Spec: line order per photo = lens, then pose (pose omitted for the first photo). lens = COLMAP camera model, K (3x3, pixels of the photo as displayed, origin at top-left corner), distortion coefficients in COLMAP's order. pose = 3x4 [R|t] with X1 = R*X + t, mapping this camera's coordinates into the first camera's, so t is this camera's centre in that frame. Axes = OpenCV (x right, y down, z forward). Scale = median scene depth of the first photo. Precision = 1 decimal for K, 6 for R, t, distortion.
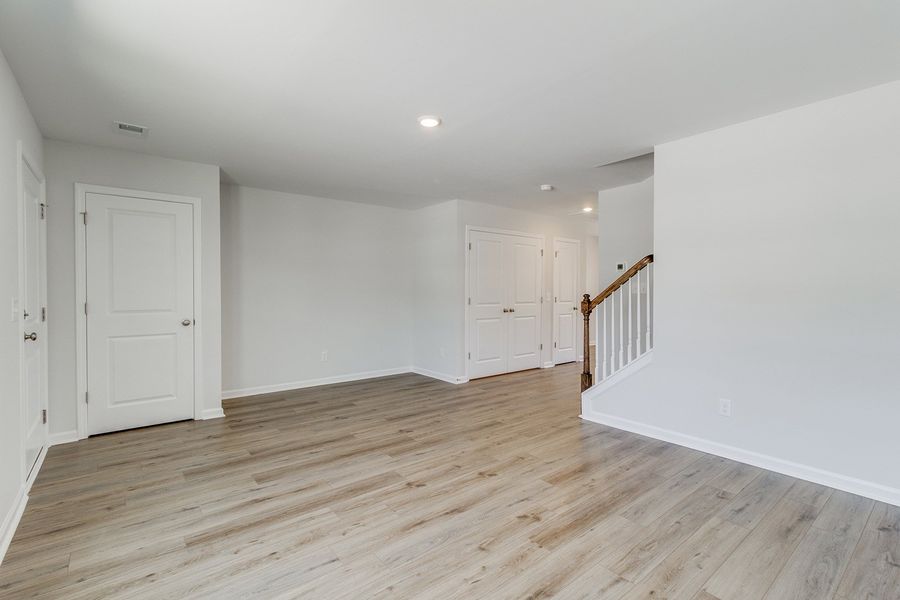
lens RADIAL K [[418.4, 0, 455.0], [0, 418.4, 297.1], [0, 0, 1]] dist [0.000629, 0.000180]
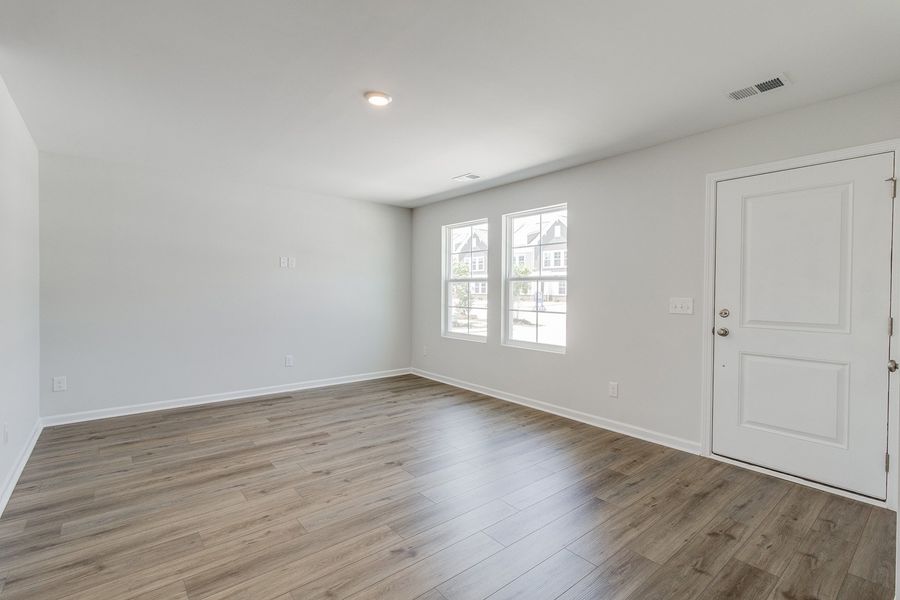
lens RADIAL K [[418.4, 0, 455.0], [0, 418.4, 297.1], [0, 0, 1]] dist [0.000629, 0.000180]
pose [[-0.999924, -0.008184, -0.009237, -0.203434], [-0.008497, 0.999373, 0.034384, -0.030959], [0.008949, 0.034460, -0.999366, 1.767881]]
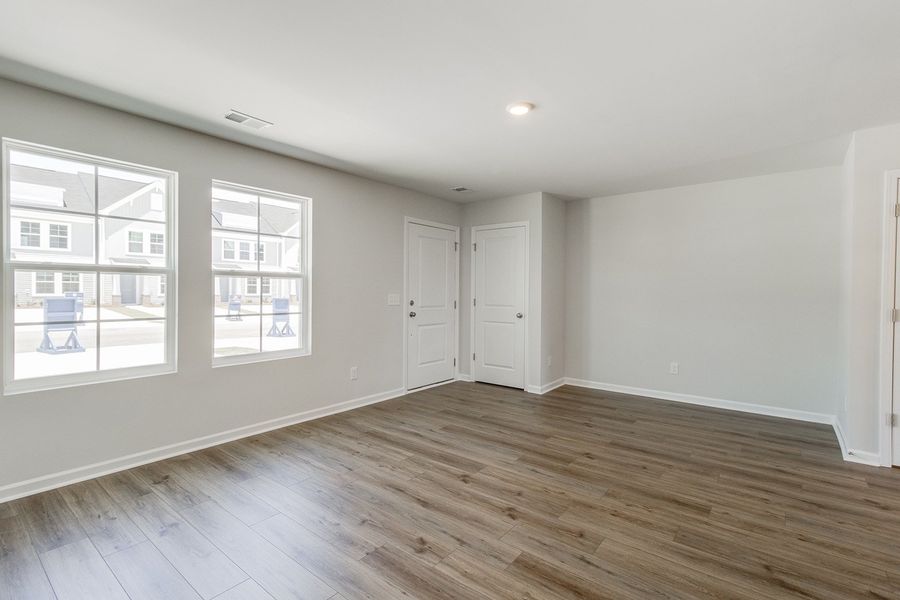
lens RADIAL K [[418.4, 0, 455.0], [0, 418.4, 297.1], [0, 0, 1]] dist [0.000629, 0.000180]
pose [[0.218451, 0.016375, -0.975711, 0.759391], [-0.024464, 0.999637, 0.011300, -0.010342], [0.975541, 0.021401, 0.218772, 0.620665]]
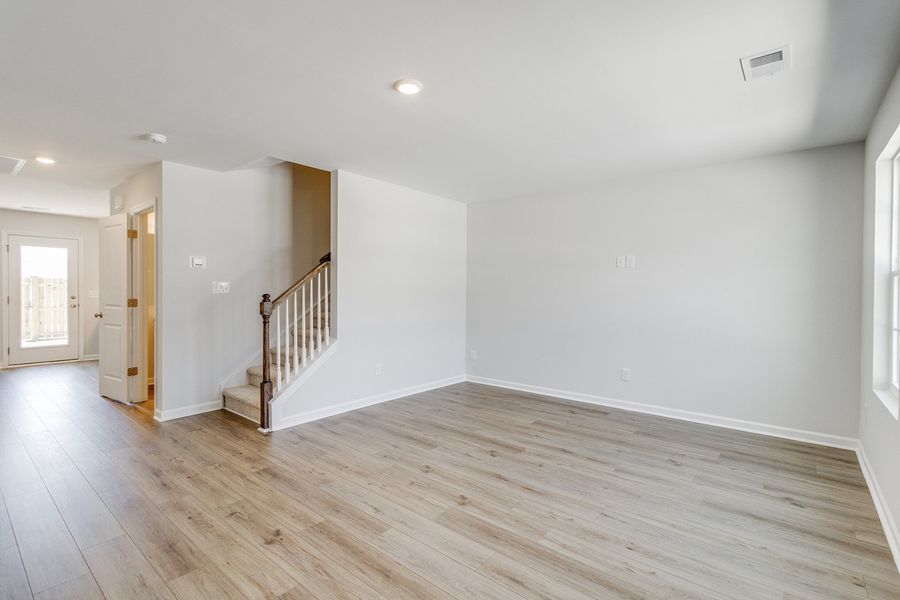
lens RADIAL K [[418.4, 0, 455.0], [0, 418.4, 297.1], [0, 0, 1]] dist [0.000629, 0.000180]
pose [[-0.199913, -0.017716, 0.979653, -0.835329], [0.009687, 0.999752, 0.020056, -0.018751], [-0.979766, 0.013499, -0.199692, 1.005195]]
